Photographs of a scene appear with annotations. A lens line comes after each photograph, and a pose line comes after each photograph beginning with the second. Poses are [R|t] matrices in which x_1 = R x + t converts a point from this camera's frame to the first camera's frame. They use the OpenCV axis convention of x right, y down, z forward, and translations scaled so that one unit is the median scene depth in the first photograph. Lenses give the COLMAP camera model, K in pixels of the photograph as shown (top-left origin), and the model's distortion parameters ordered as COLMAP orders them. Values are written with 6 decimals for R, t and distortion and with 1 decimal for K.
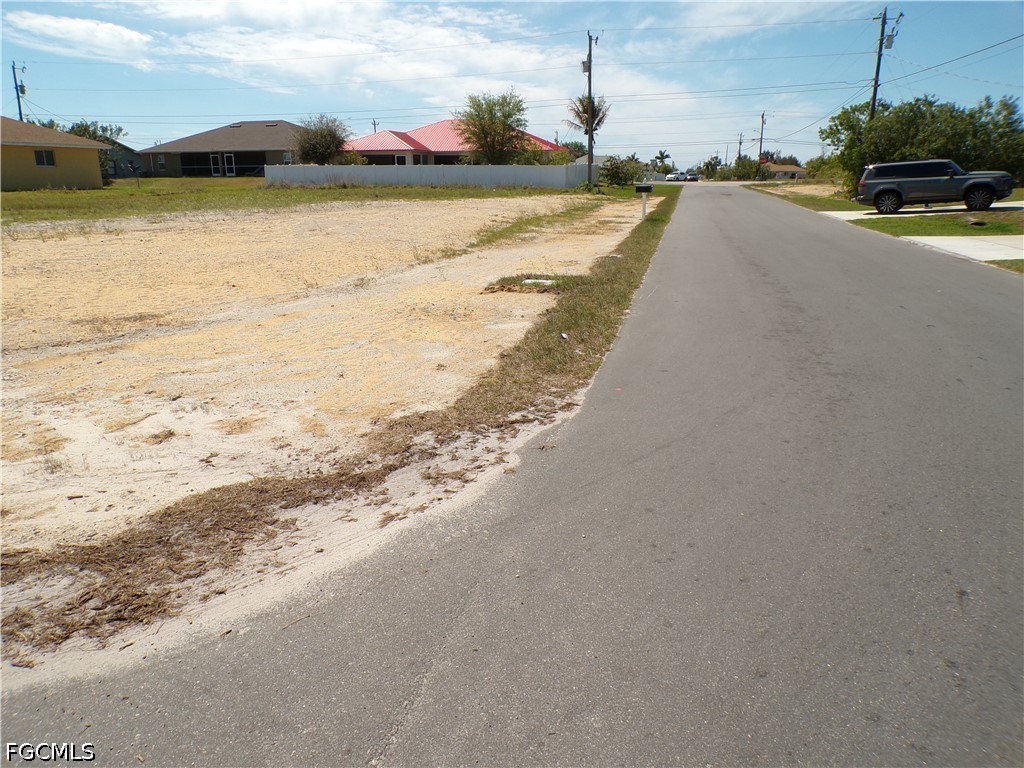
lens RADIAL K [[677.1, 0, 512.0], [0, 677.1, 384.0], [0, 0, 1]] dist [-0.034617, 0.008909]
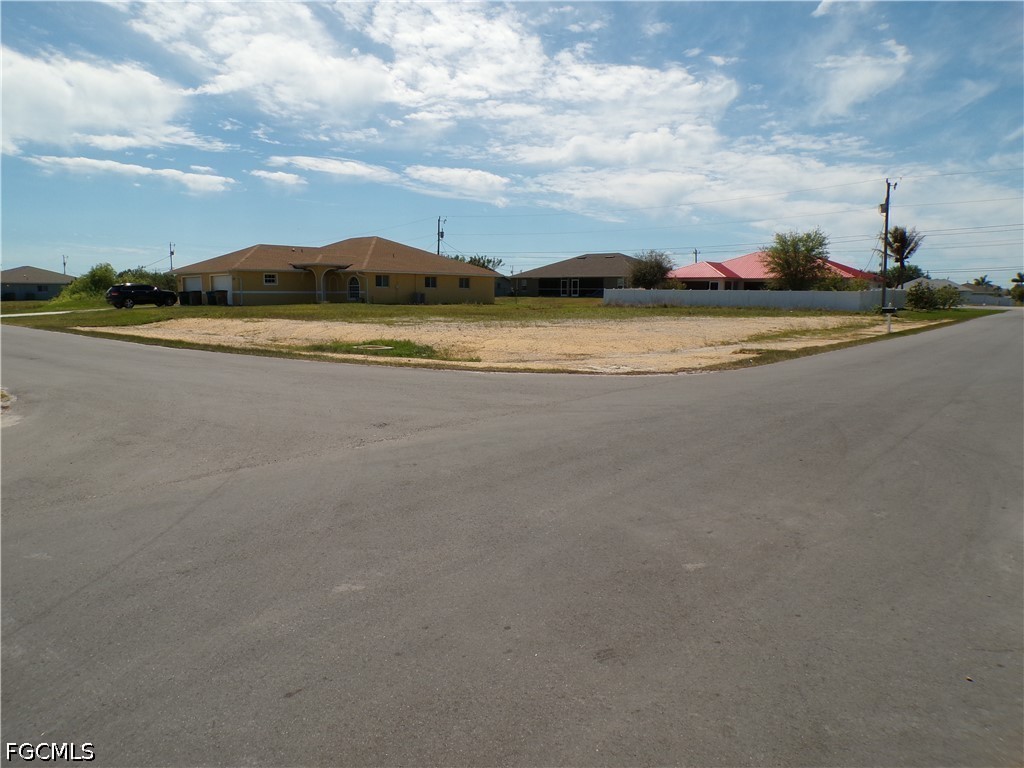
lens RADIAL K [[708.5, 0, 507.8], [0, 708.5, 381.4], [0, 0, 1]] dist [-0.045150, 0.032201]
pose [[0.900883, 0.057587, -0.430224, 0.056945], [-0.133903, 0.979690, -0.149256, 0.074872], [0.412891, 0.192070, 0.890298, -0.249112]]
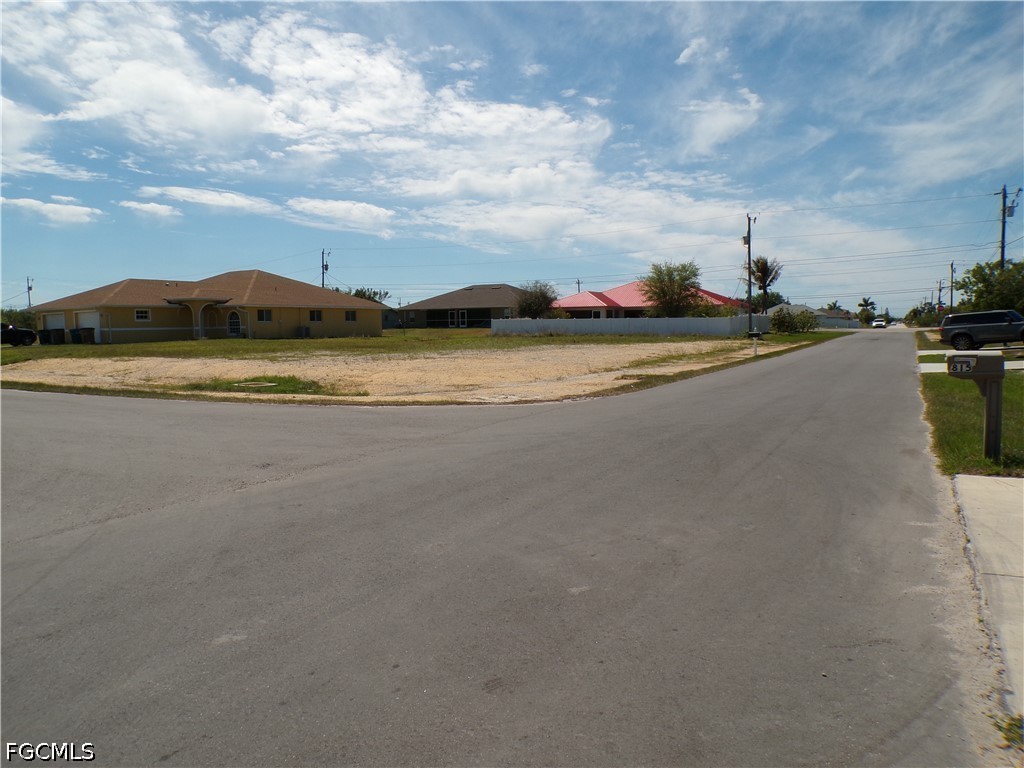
lens RADIAL K [[707.4, 0, 511.2], [0, 707.4, 376.8], [0, 0, 1]] dist [-0.049102, 0.028208]
pose [[0.958745, 0.009225, -0.284119, 0.058810], [-0.072706, 0.974187, -0.213714, 0.074460], [0.274813, 0.225555, 0.934667, -0.250492]]
